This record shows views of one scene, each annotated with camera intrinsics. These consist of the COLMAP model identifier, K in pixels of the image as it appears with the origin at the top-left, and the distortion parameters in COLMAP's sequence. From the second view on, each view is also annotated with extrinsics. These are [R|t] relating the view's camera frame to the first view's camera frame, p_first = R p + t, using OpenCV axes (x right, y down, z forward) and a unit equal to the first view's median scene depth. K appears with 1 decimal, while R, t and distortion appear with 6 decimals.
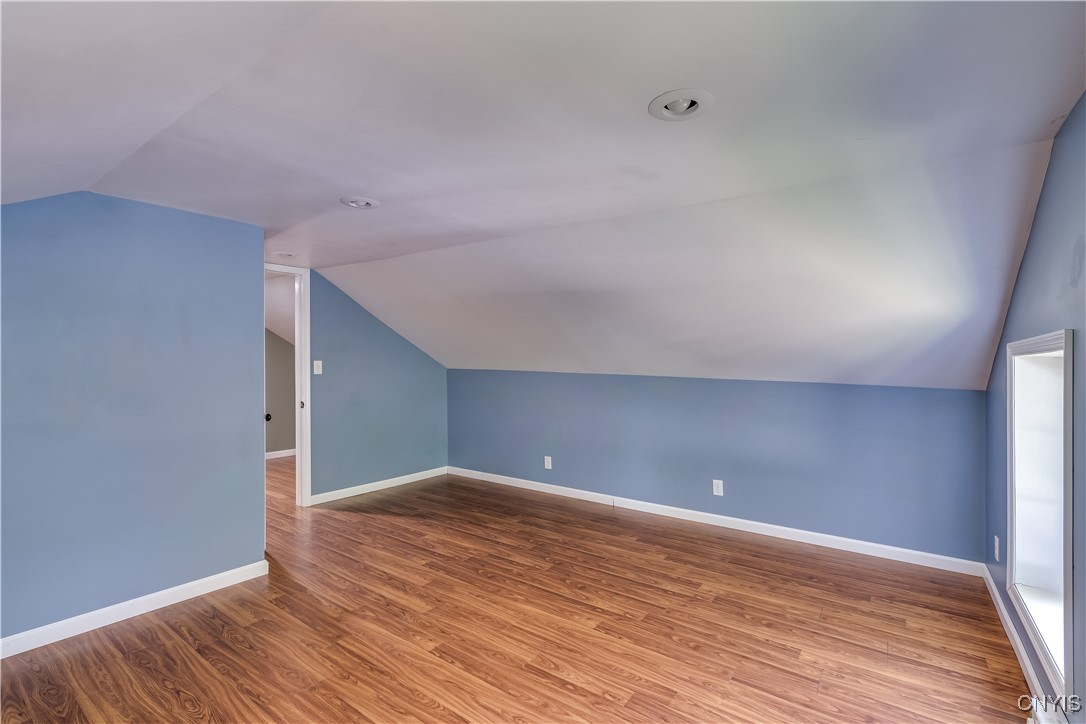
lens RADIAL K [[491.7, 0, 550.9], [0, 491.7, 362.0], [0, 0, 1]] dist [-0.009641, 0.003854]
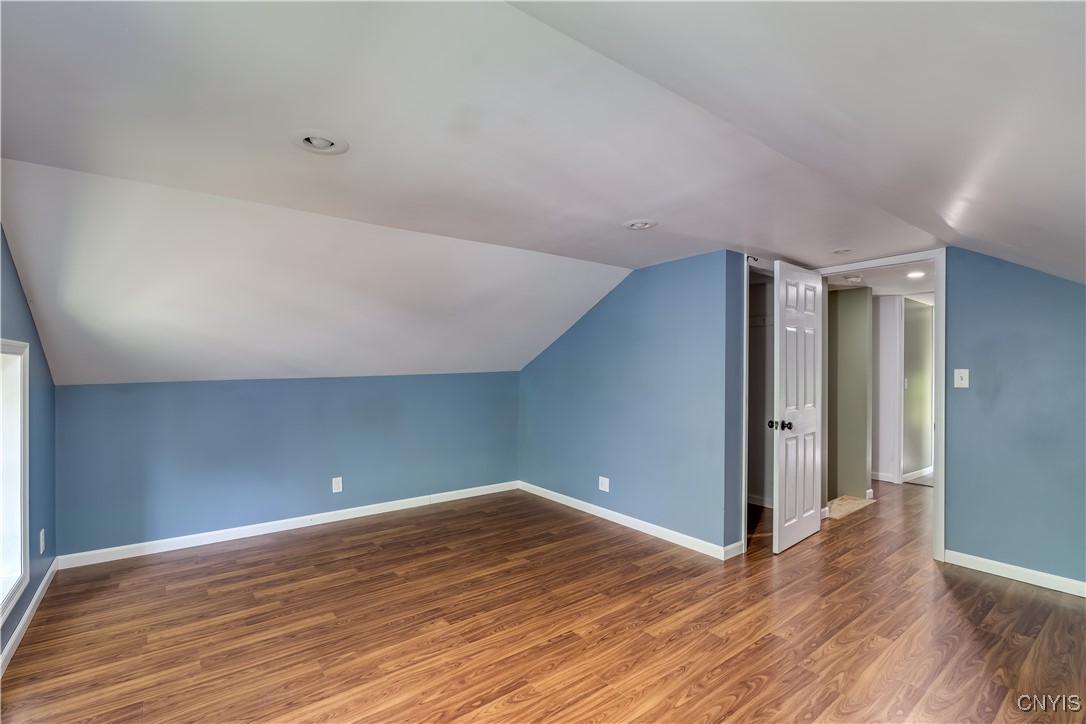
lens RADIAL K [[491.7, 0, 536.9], [0, 491.7, 360.1], [0, 0, 1]] dist [-0.009641, 0.003854]
pose [[-0.299303, -0.024549, -0.953842, 0.729484], [-0.002673, 0.999687, -0.024890, 0.005731], [0.954154, -0.004900, -0.299275, 1.085659]]
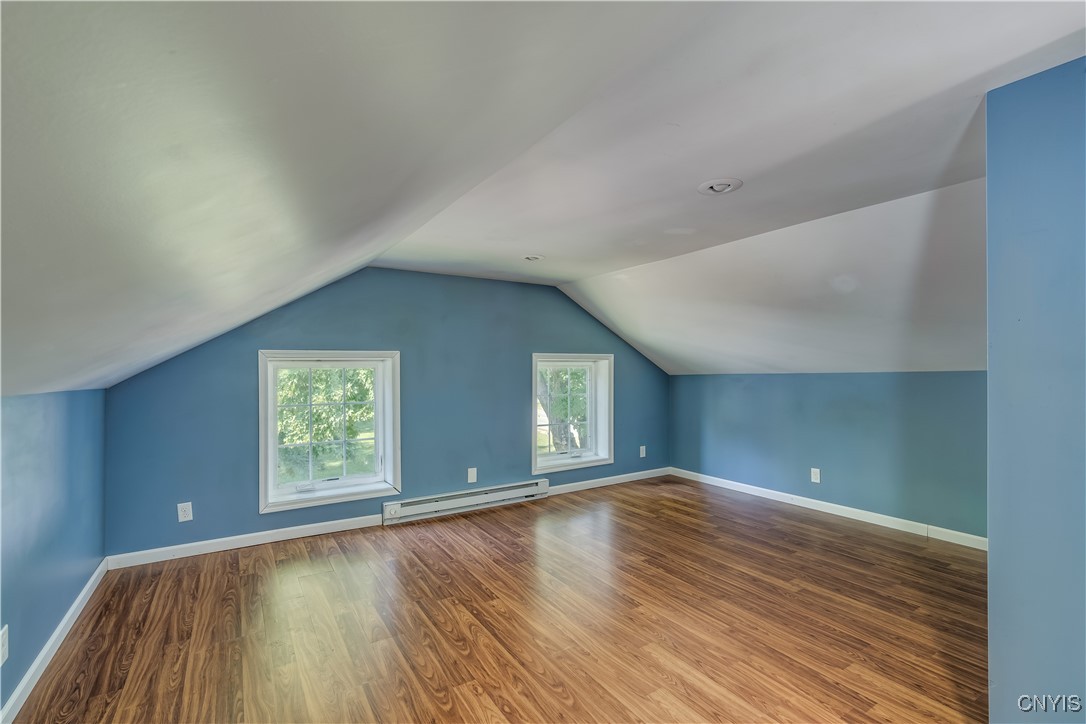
lens RADIAL K [[491.7, 0, 548.9], [0, 491.7, 368.0], [0, 0, 1]] dist [-0.009641, 0.003854]
pose [[-0.927288, -0.006502, 0.374291, -0.413877], [-0.006035, 0.999979, 0.002419, 0.009824], [-0.374299, -0.000016, -0.927308, 1.889356]]
